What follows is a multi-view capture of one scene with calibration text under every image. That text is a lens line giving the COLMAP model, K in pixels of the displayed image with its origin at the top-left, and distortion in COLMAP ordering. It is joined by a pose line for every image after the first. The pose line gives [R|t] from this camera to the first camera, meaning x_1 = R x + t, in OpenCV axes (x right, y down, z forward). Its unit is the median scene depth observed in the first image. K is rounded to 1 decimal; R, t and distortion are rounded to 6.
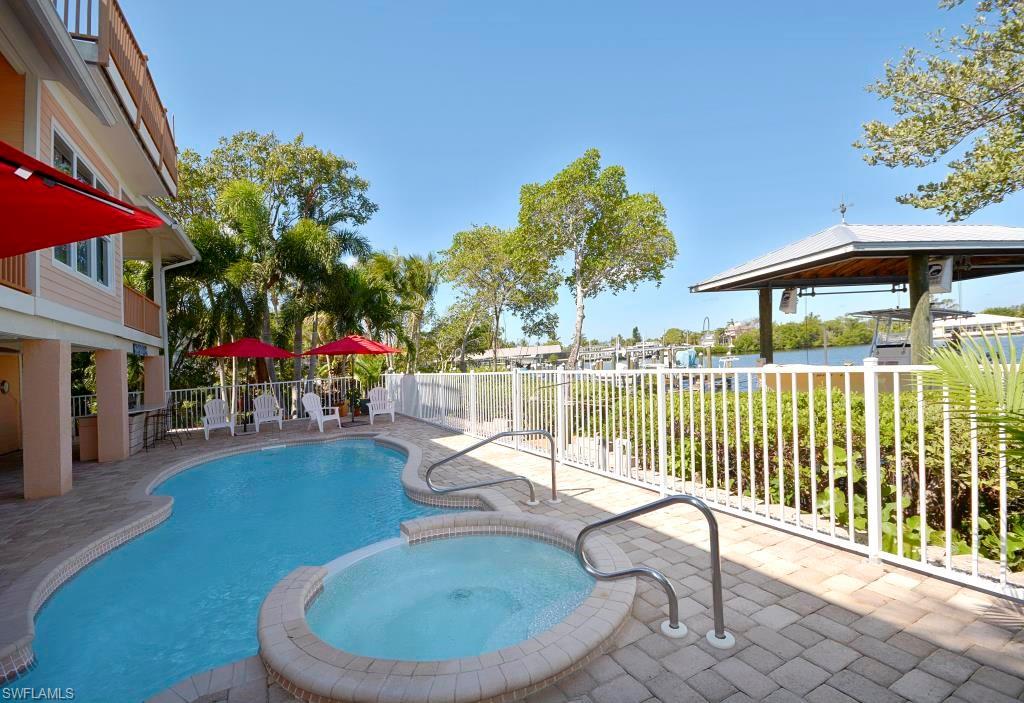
lens RADIAL K [[478.3, 0, 516.6], [0, 478.3, 371.0], [0, 0, 1]] dist [-0.002032, -0.004350]
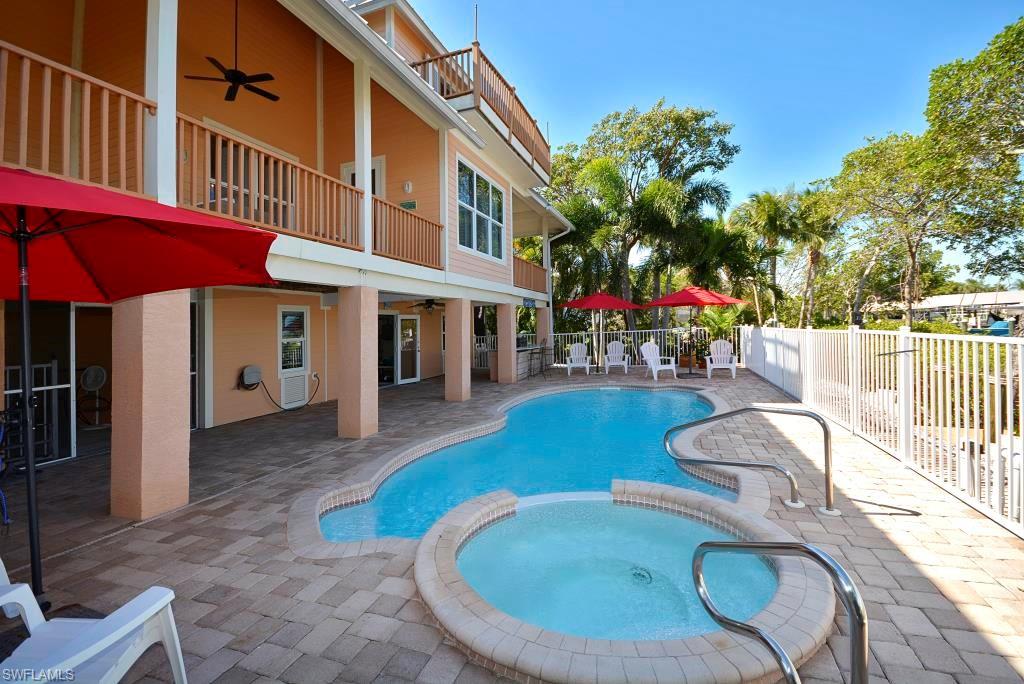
lens RADIAL K [[467.8, 0, 510.2], [0, 467.8, 317.8], [0, 0, 1]] dist [0.000825, -0.000306]
pose [[0.662063, 0.019258, -0.749201, 0.143158], [-0.019390, 0.999775, 0.008564, -0.011694], [0.749198, 0.008857, 0.662287, 0.073600]]
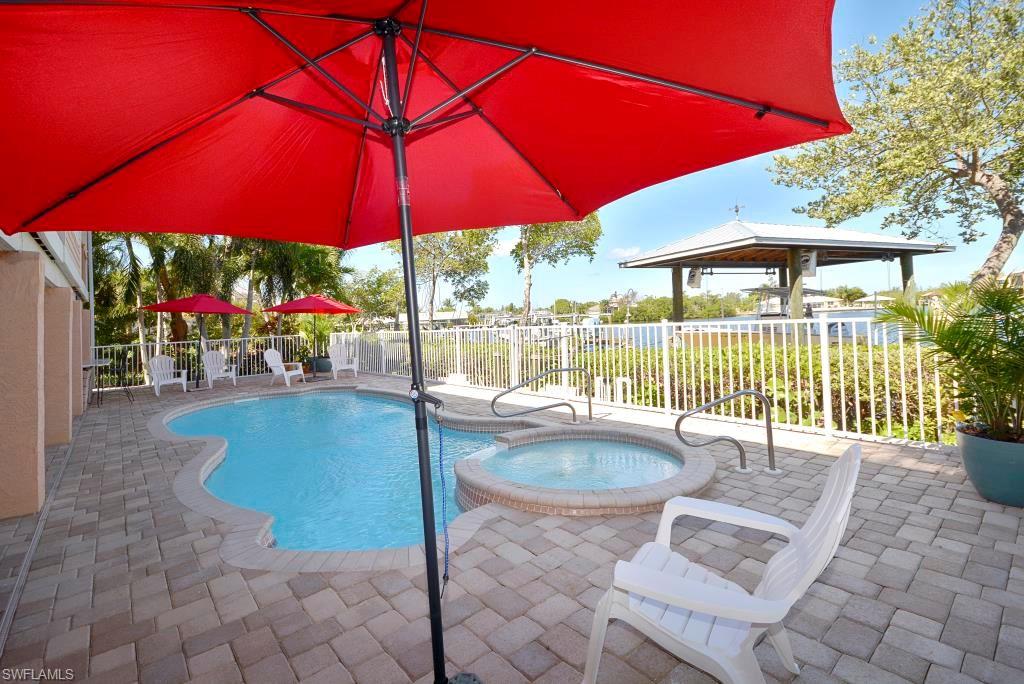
lens RADIAL K [[467.8, 0, 501.2], [0, 467.8, 320.0], [0, 0, 1]] dist [0.000825, -0.000306]
pose [[0.979728, 0.022023, 0.199117, -0.154453], [-0.014590, 0.999144, -0.038721, 0.016181], [-0.199799, 0.035030, 0.979210, -0.084390]]
